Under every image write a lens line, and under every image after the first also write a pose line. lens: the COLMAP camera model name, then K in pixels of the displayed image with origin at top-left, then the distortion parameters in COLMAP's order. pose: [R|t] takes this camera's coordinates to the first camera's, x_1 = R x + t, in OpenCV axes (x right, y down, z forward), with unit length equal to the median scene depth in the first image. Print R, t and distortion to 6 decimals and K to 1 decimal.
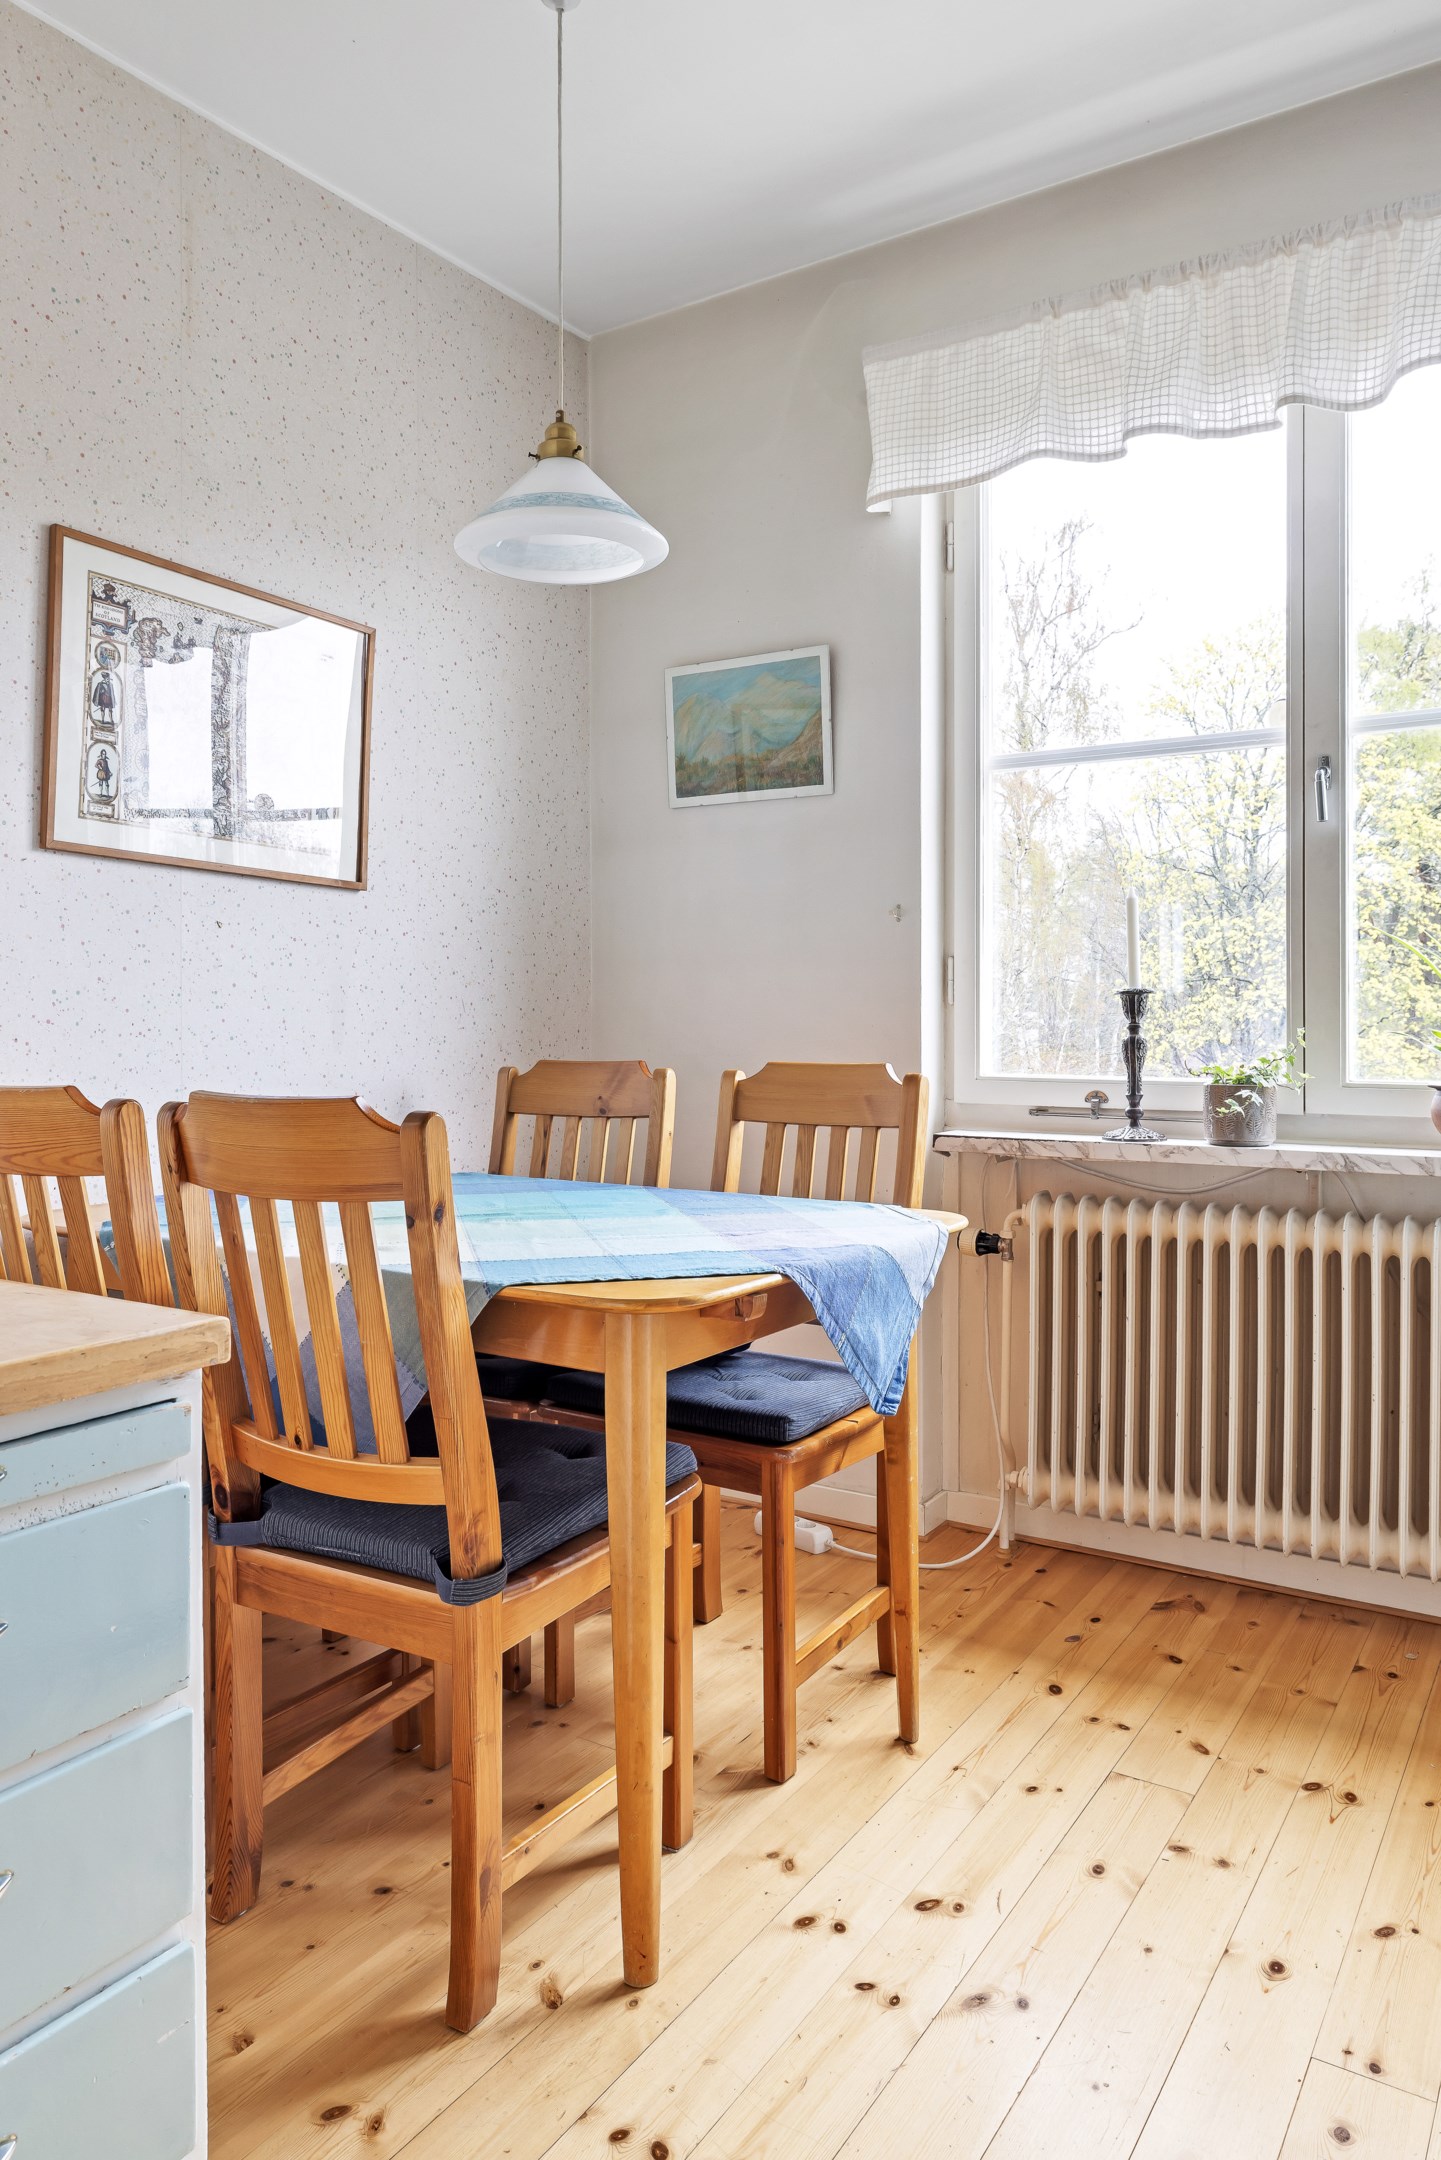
lens RADIAL K [[1464.6, 0, 717.8], [0, 1464.6, 1027.0], [0, 0, 1]] dist [0.005979, -0.001958]
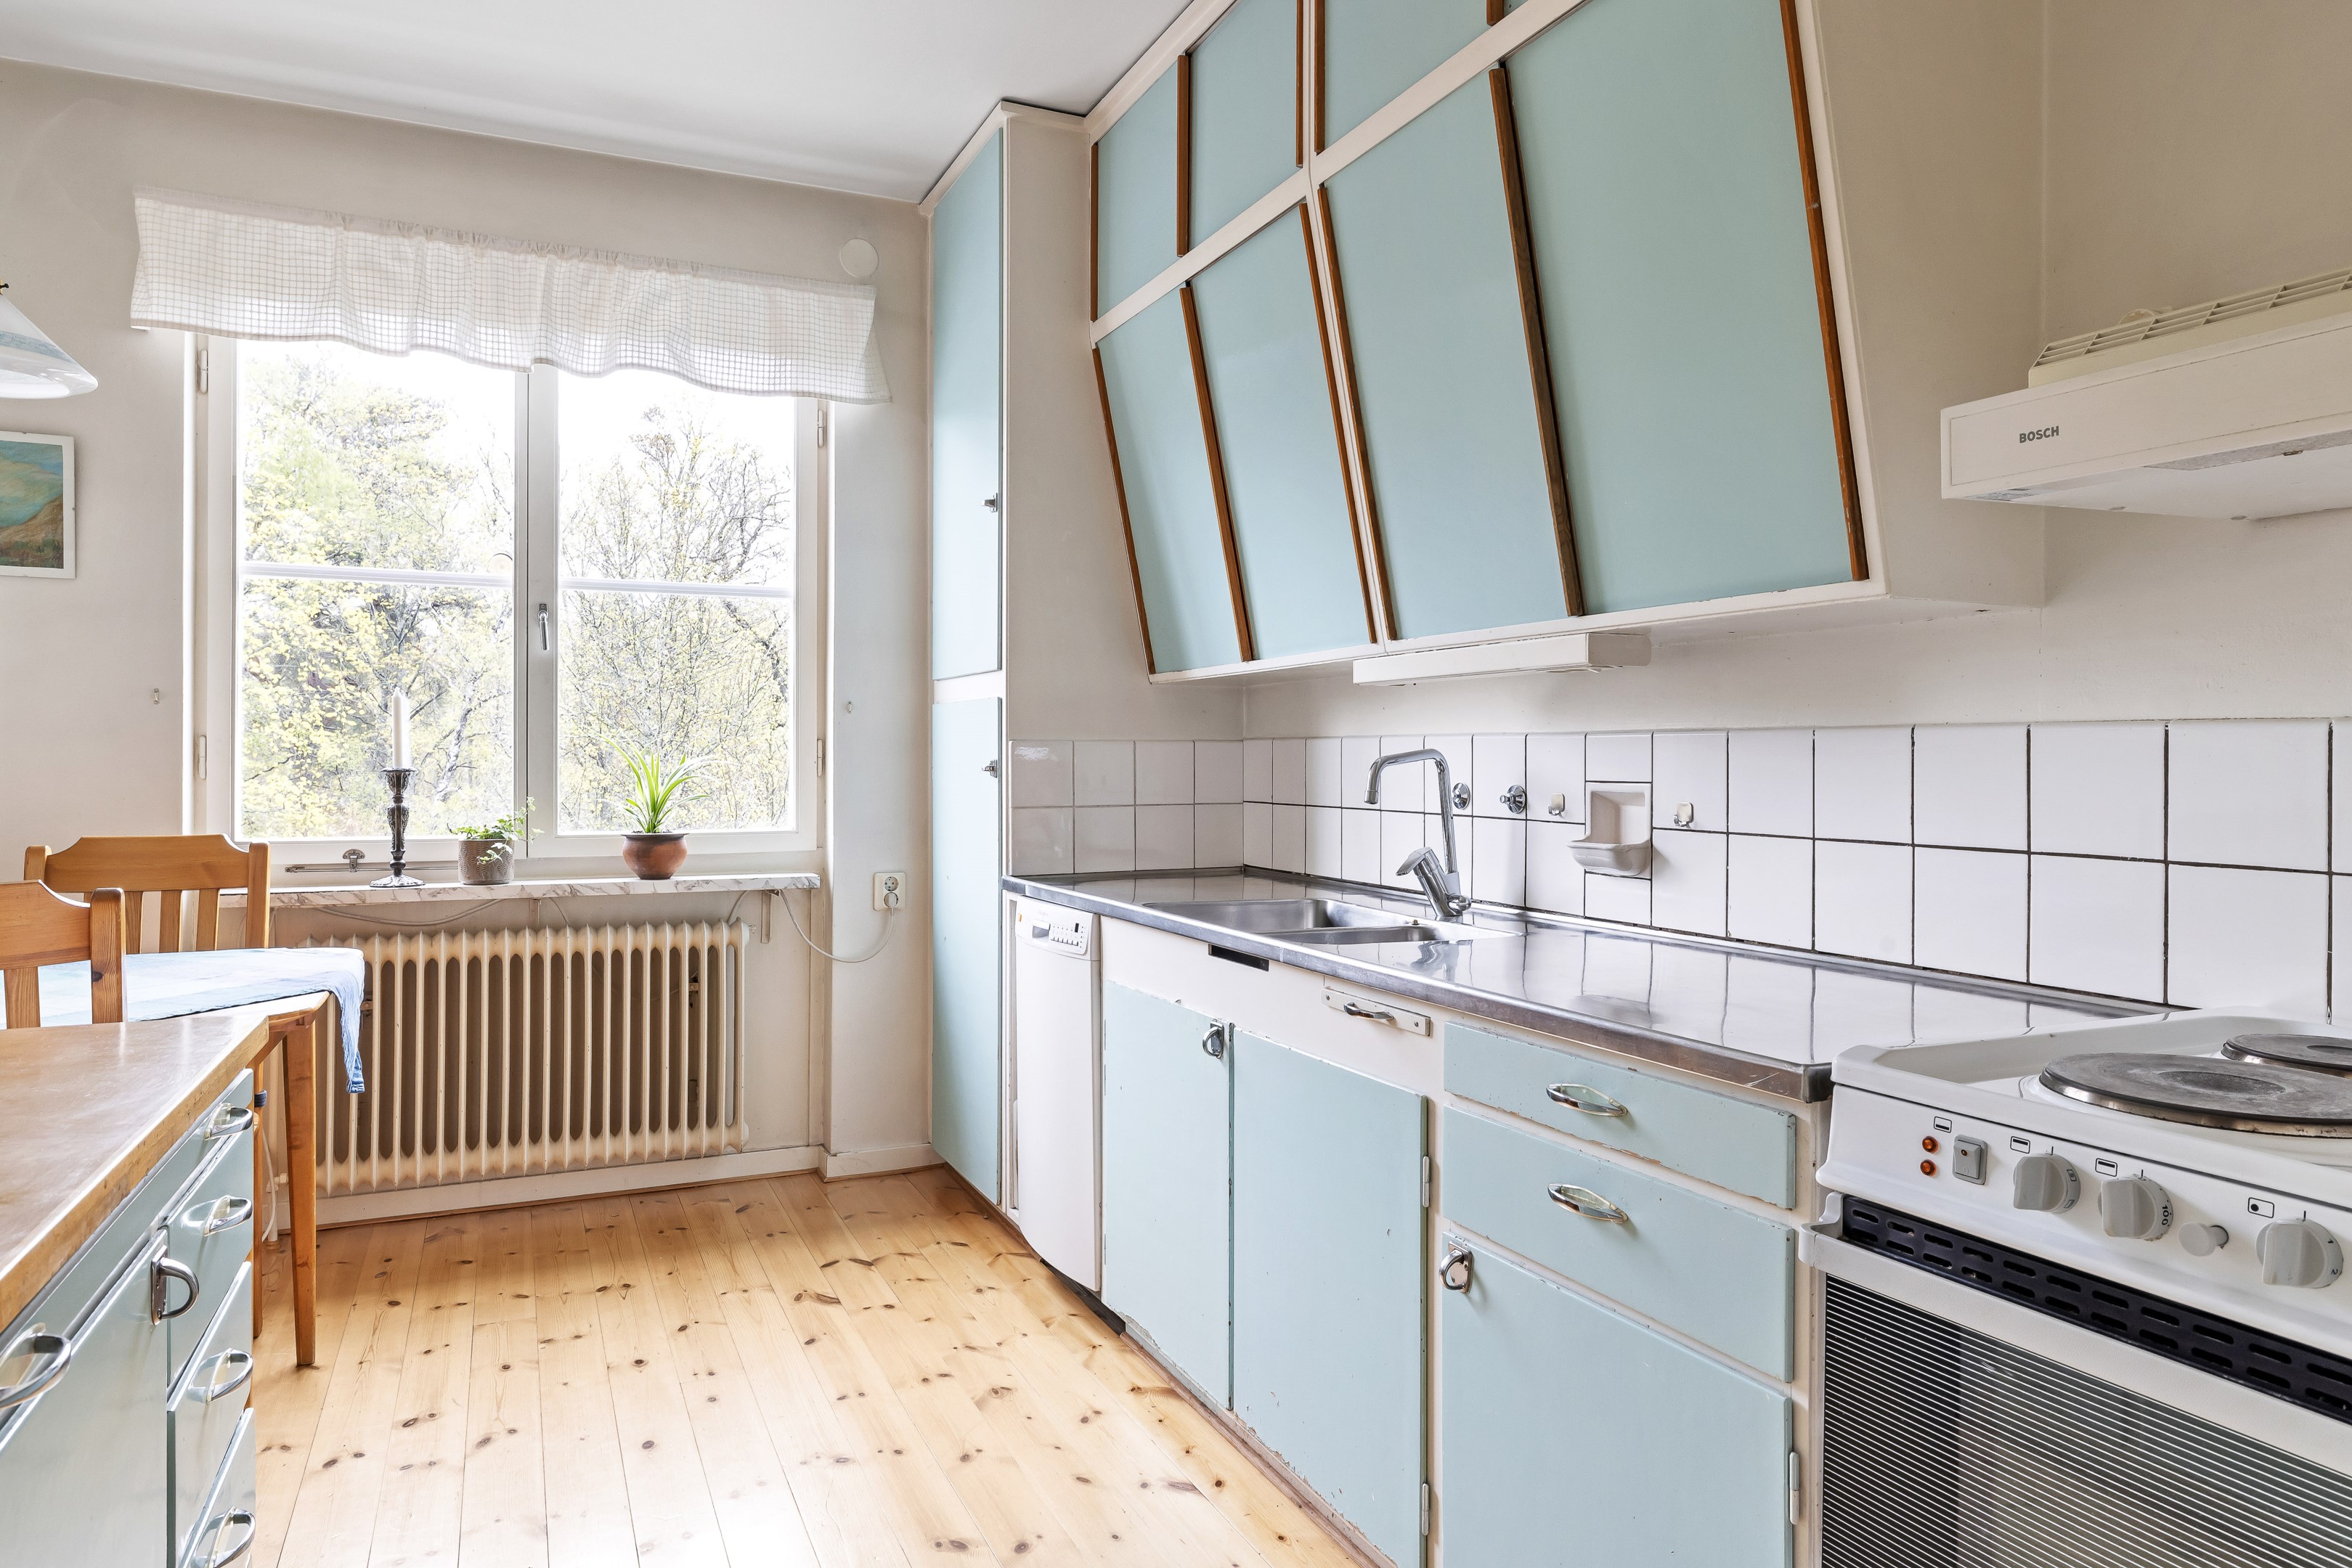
lens RADIAL K [[1453.4, 0, 1176.0], [0, 1453.4, 784.0], [0, 0, 1]] dist [0.000023, 0.000290]
pose [[0.538085, -0.010134, 0.842830, -0.434466], [0.001300, 0.999937, 0.011193, -0.026164], [-0.842890, -0.004927, 0.538064, -0.262043]]
